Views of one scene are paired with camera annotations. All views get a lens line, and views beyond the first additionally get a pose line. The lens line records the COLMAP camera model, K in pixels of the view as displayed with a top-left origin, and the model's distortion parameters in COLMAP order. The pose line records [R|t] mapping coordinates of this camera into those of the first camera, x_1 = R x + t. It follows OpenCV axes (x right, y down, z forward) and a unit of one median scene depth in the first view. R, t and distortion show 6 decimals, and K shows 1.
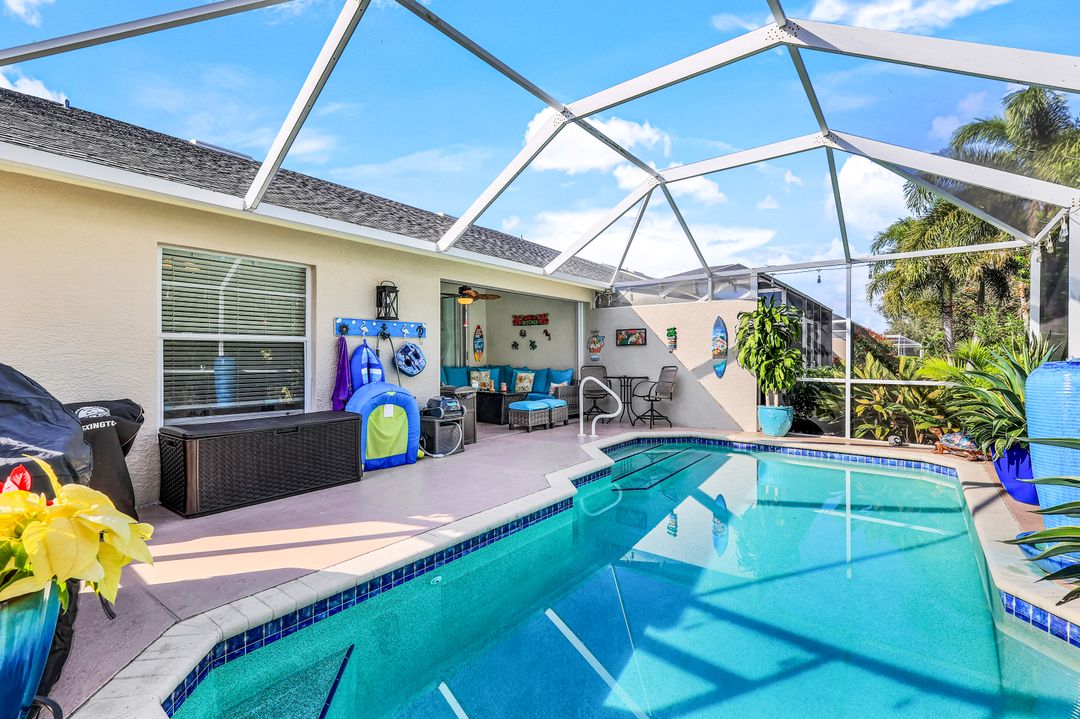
lens RADIAL K [[479.7, 0, 546.1], [0, 479.7, 359.5], [0, 0, 1]] dist [0.008166, 0.000485]
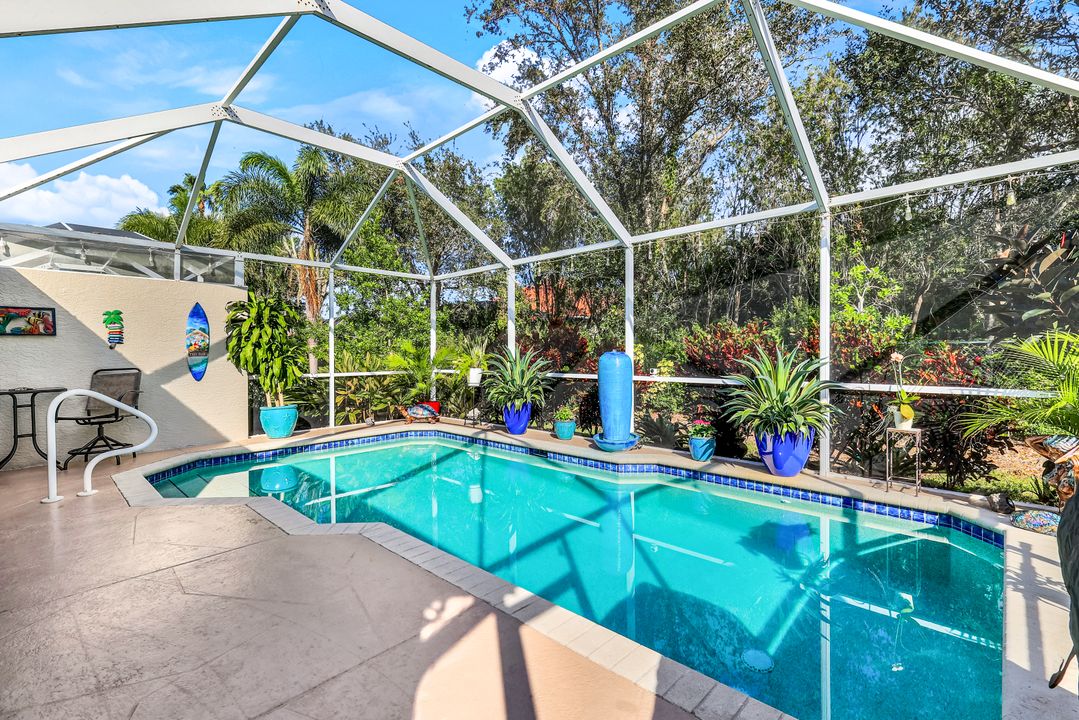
lens RADIAL K [[479.3, 0, 537.1], [0, 479.3, 355.1], [0, 0, 1]] dist [0.008166, 0.000485]
pose [[0.108021, -0.006066, 0.994130, -0.413698], [0.012172, 0.999914, 0.004779, -0.001144], [-0.994074, 0.011584, 0.108086, 0.404466]]
